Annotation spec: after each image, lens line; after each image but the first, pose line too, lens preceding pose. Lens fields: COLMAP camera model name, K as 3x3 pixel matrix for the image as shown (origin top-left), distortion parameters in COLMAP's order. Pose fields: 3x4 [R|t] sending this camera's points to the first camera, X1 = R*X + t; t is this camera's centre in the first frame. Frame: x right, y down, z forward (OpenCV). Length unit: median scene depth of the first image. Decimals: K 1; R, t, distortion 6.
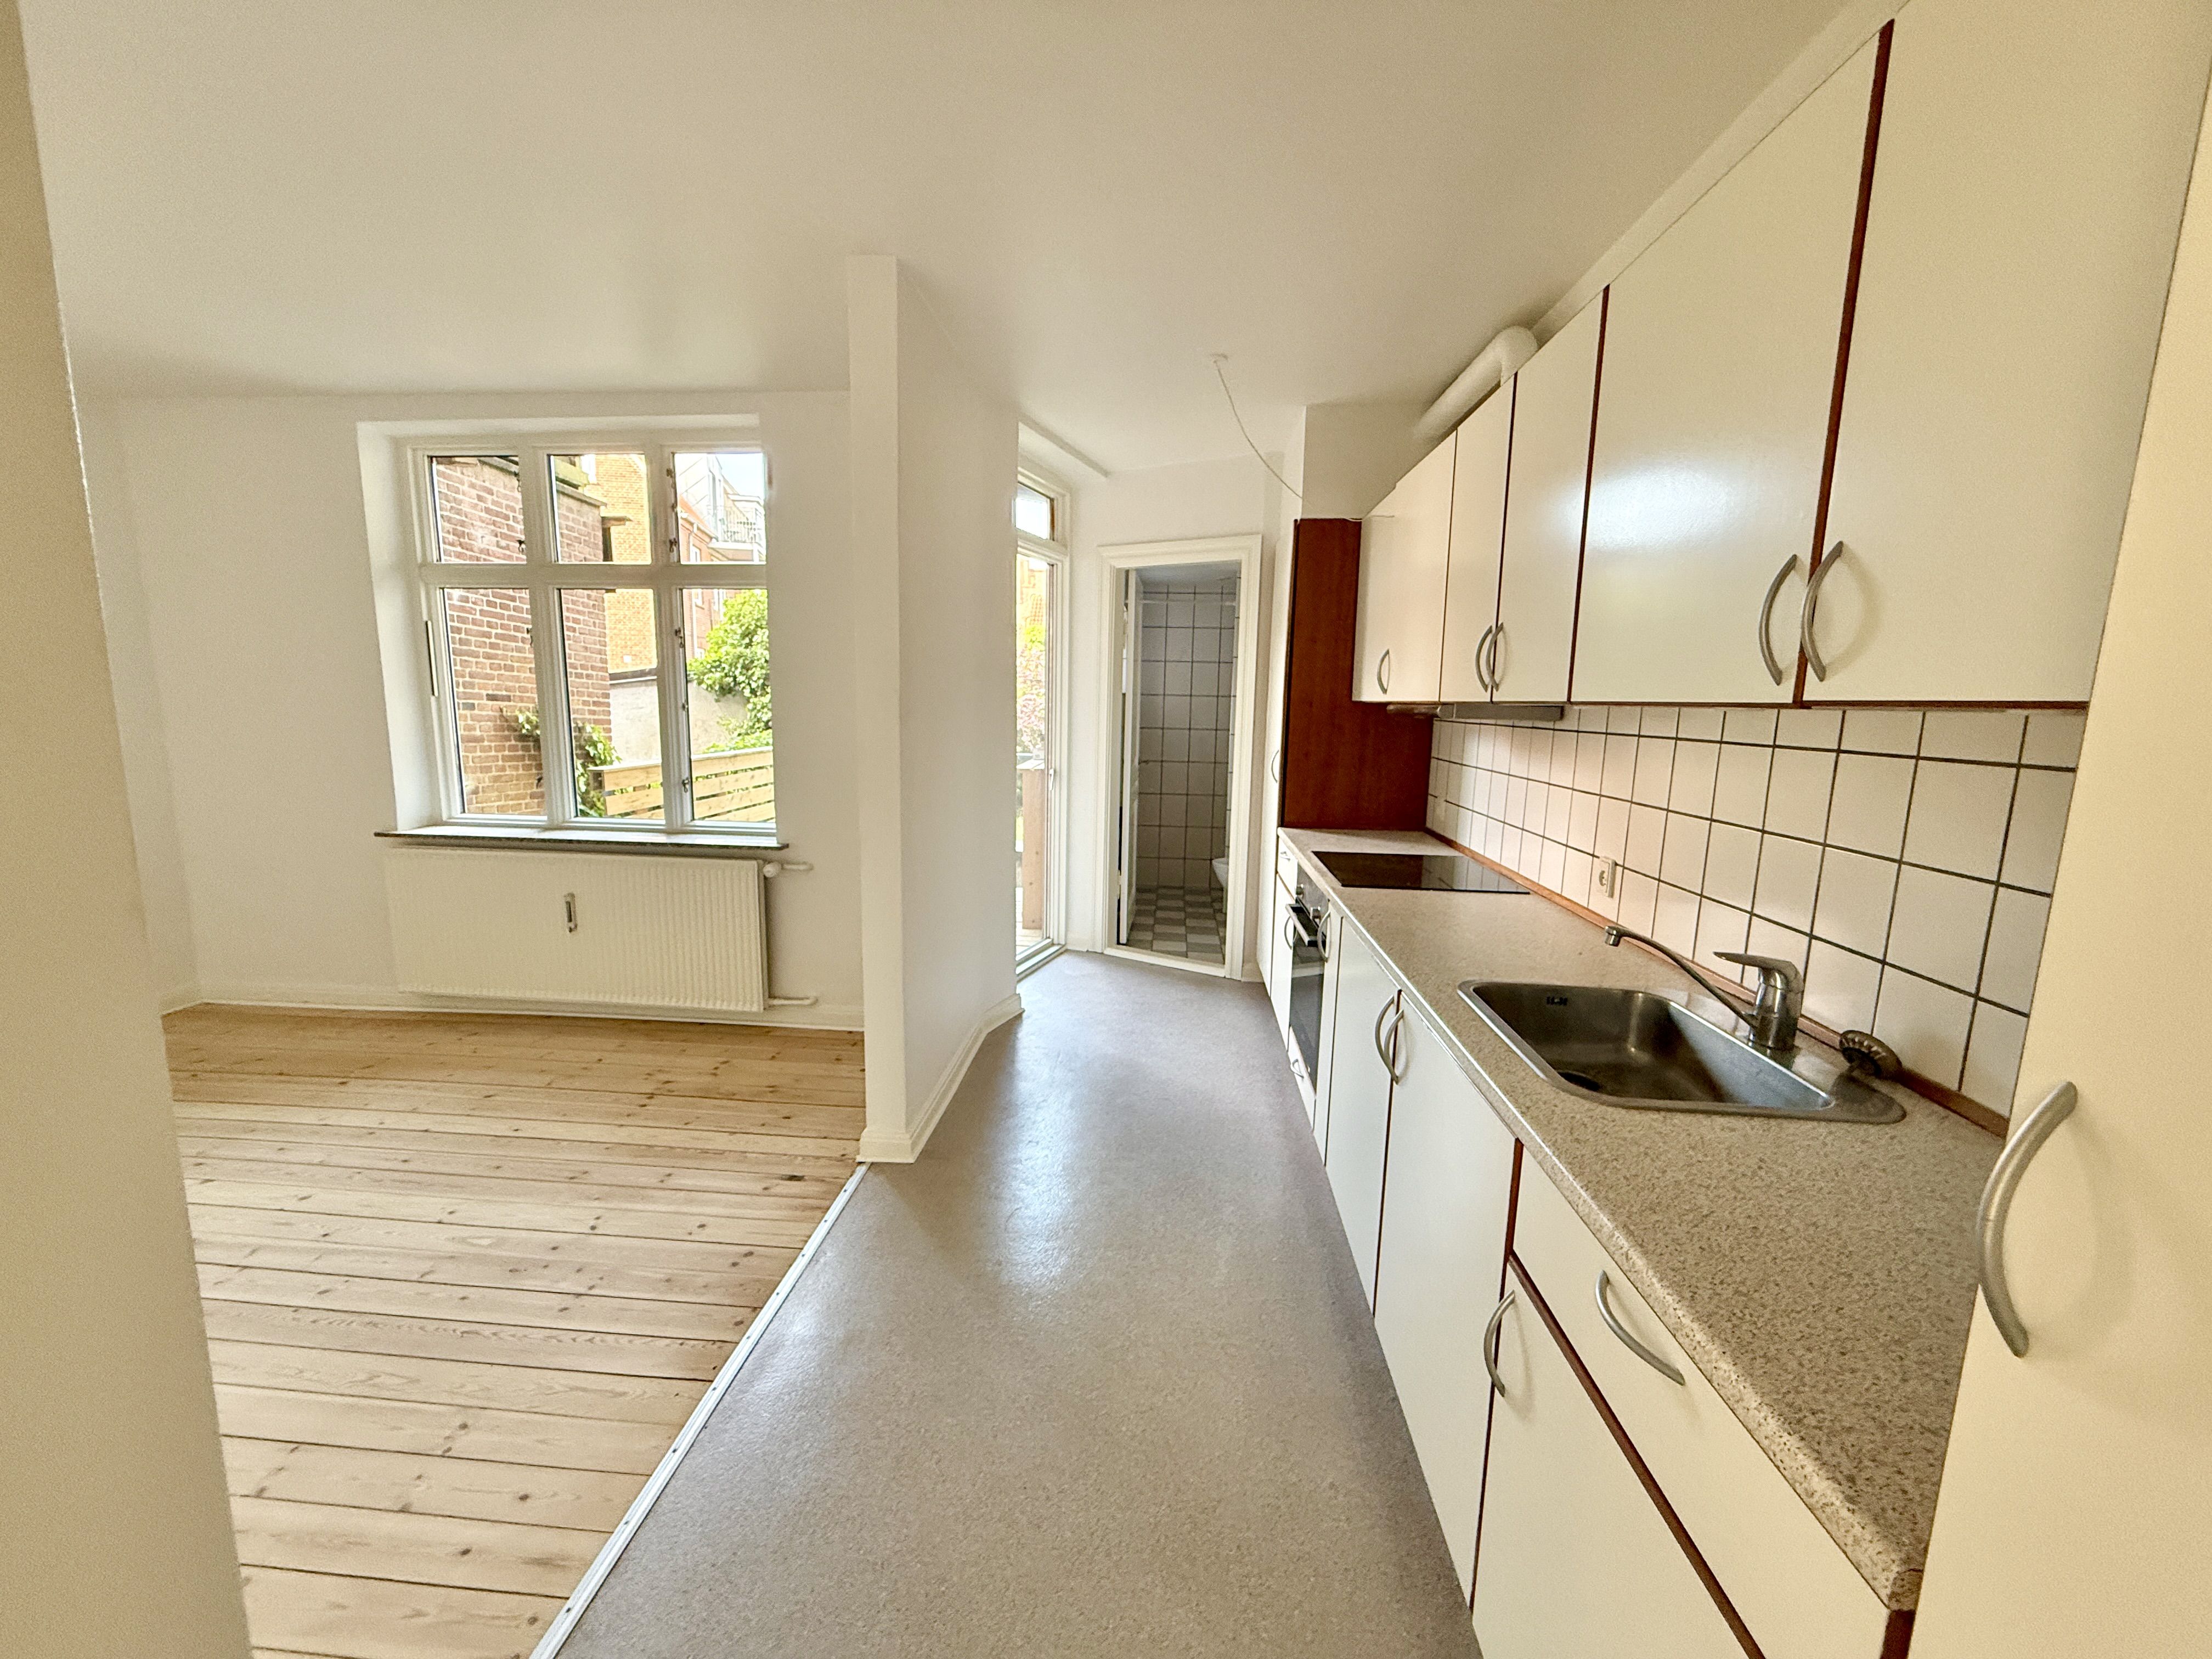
lens RADIAL K [[874.9, 0, 1106.8], [0, 874.9, 830.5], [0, 0, 1]] dist [-0.001499, -0.000113]
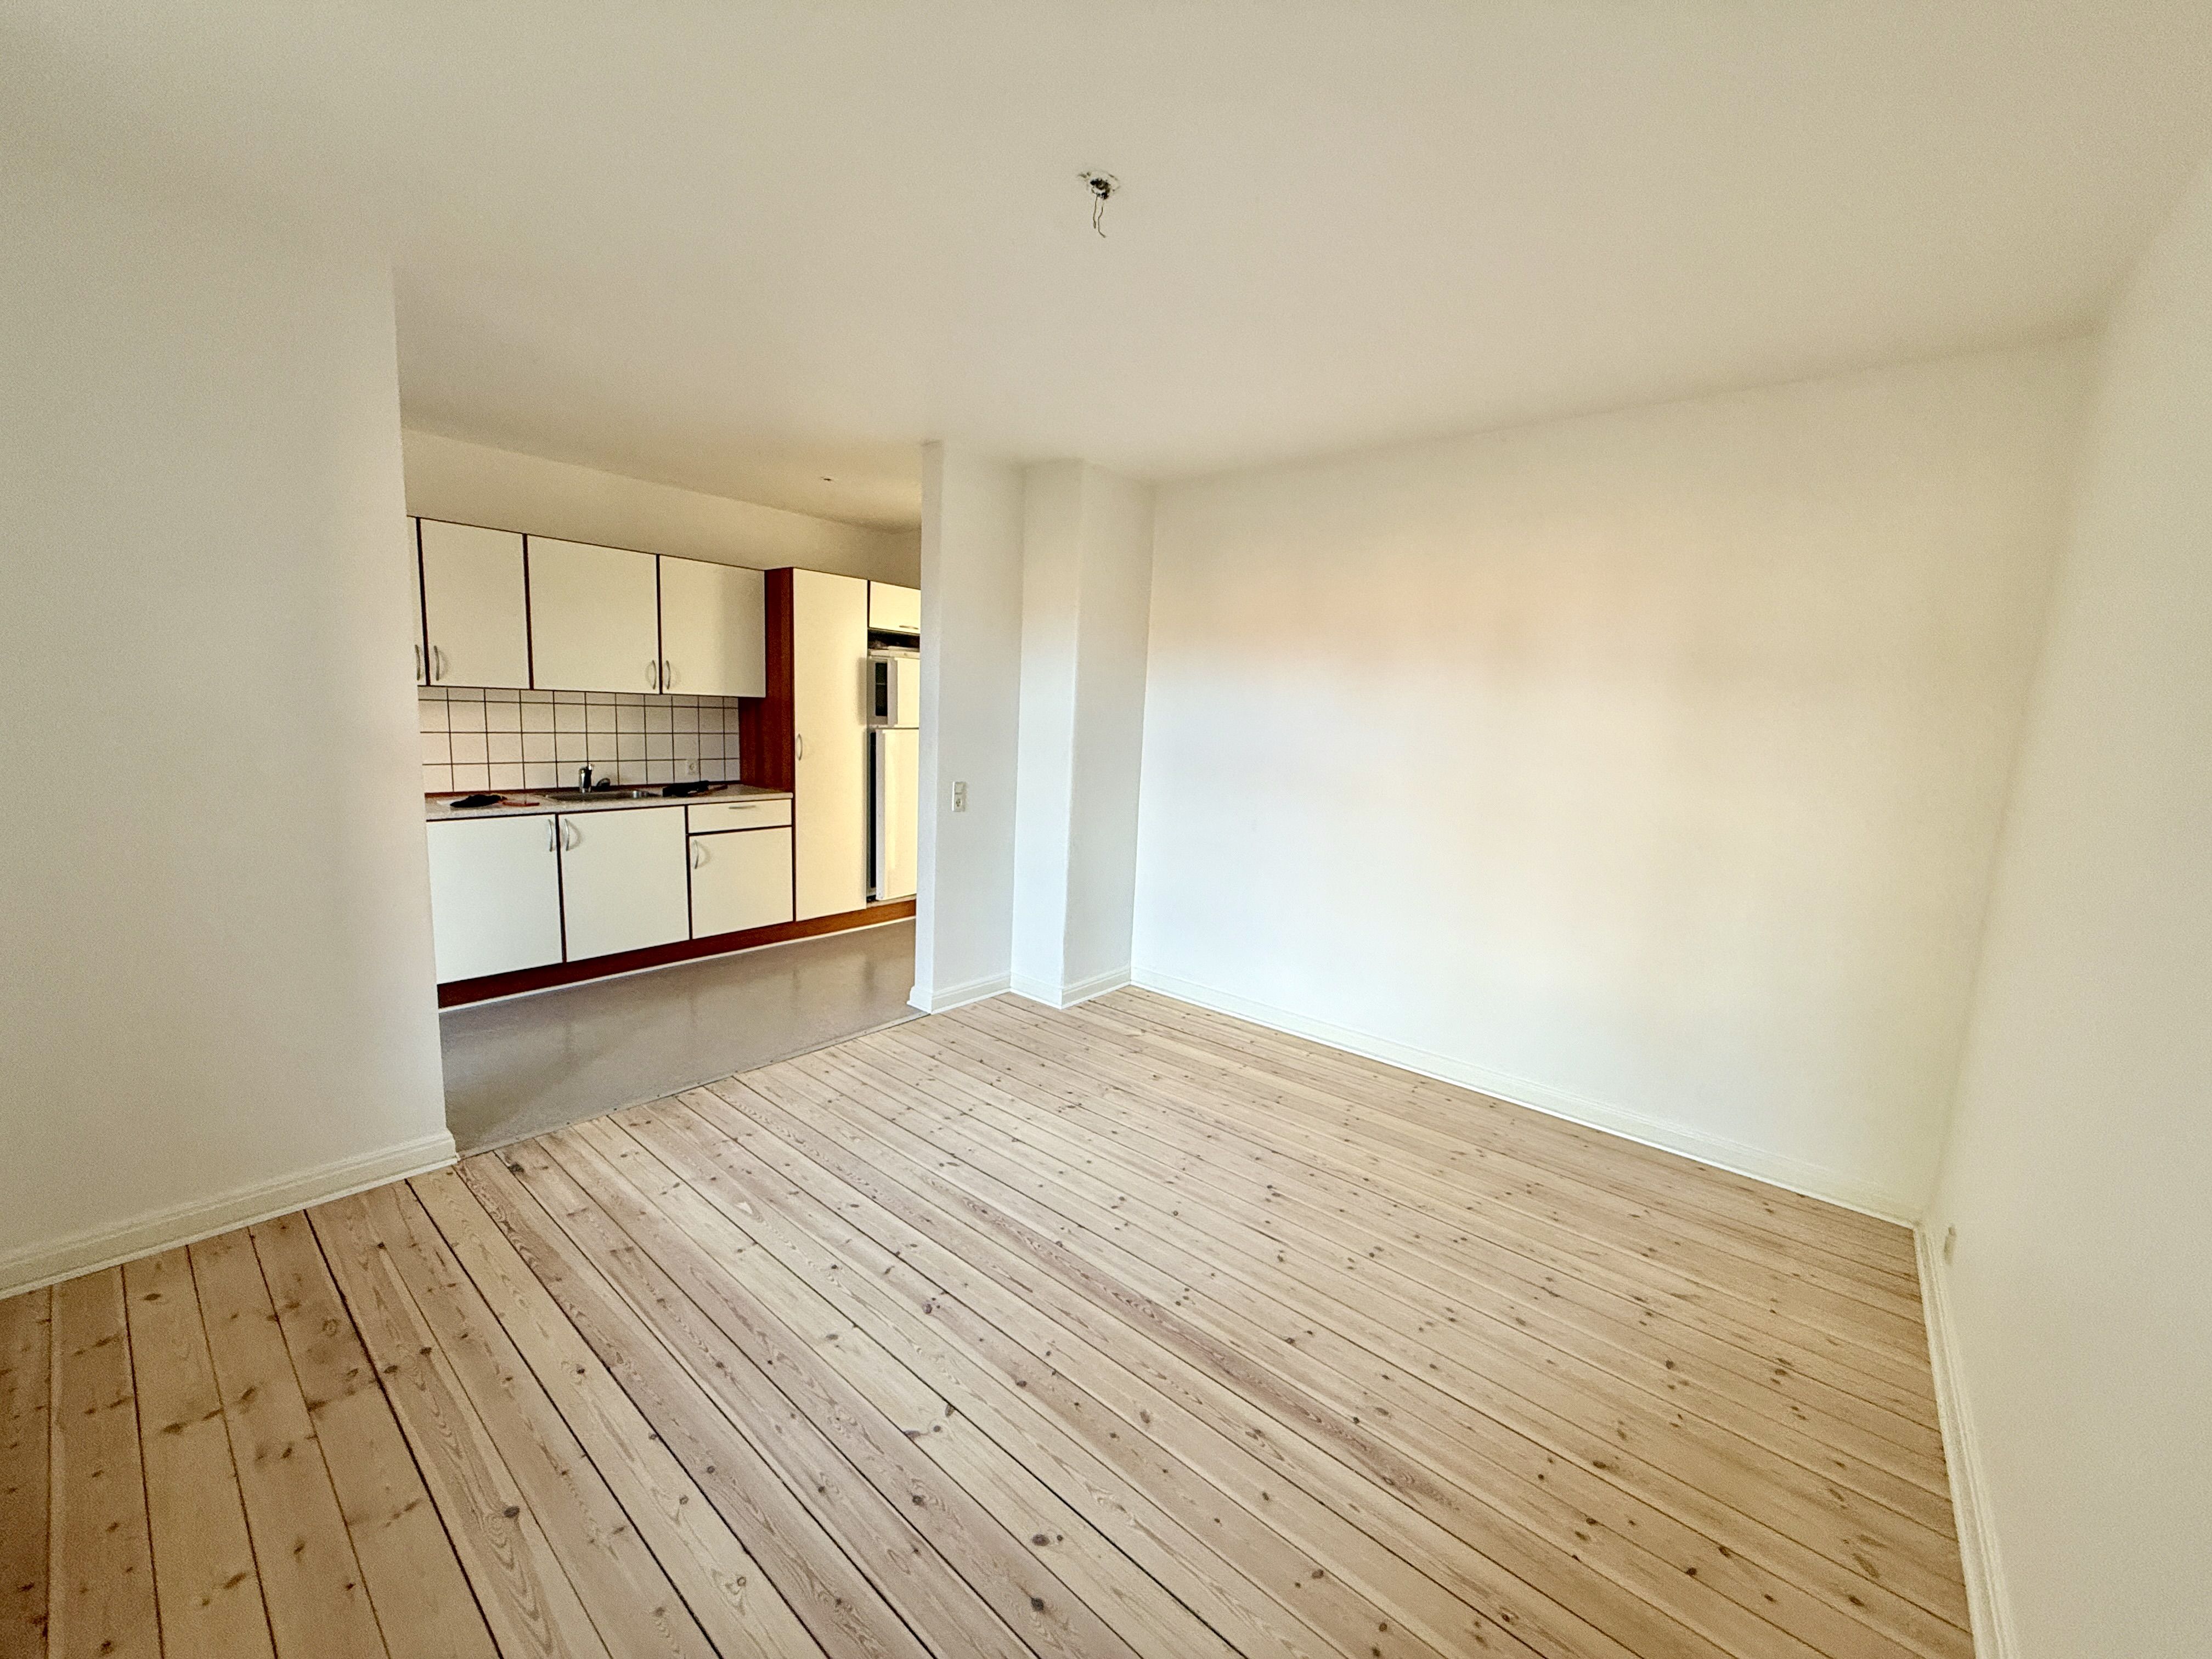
lens RADIAL K [[874.9, 0, 1100.9], [0, 874.9, 830.7], [0, 0, 1]] dist [-0.001499, -0.000113]
pose [[-0.812445, -0.131274, 0.568067, -1.536161], [0.032250, 0.962713, 0.268595, -0.252423], [-0.582145, 0.236539, -0.777918, 1.386331]]
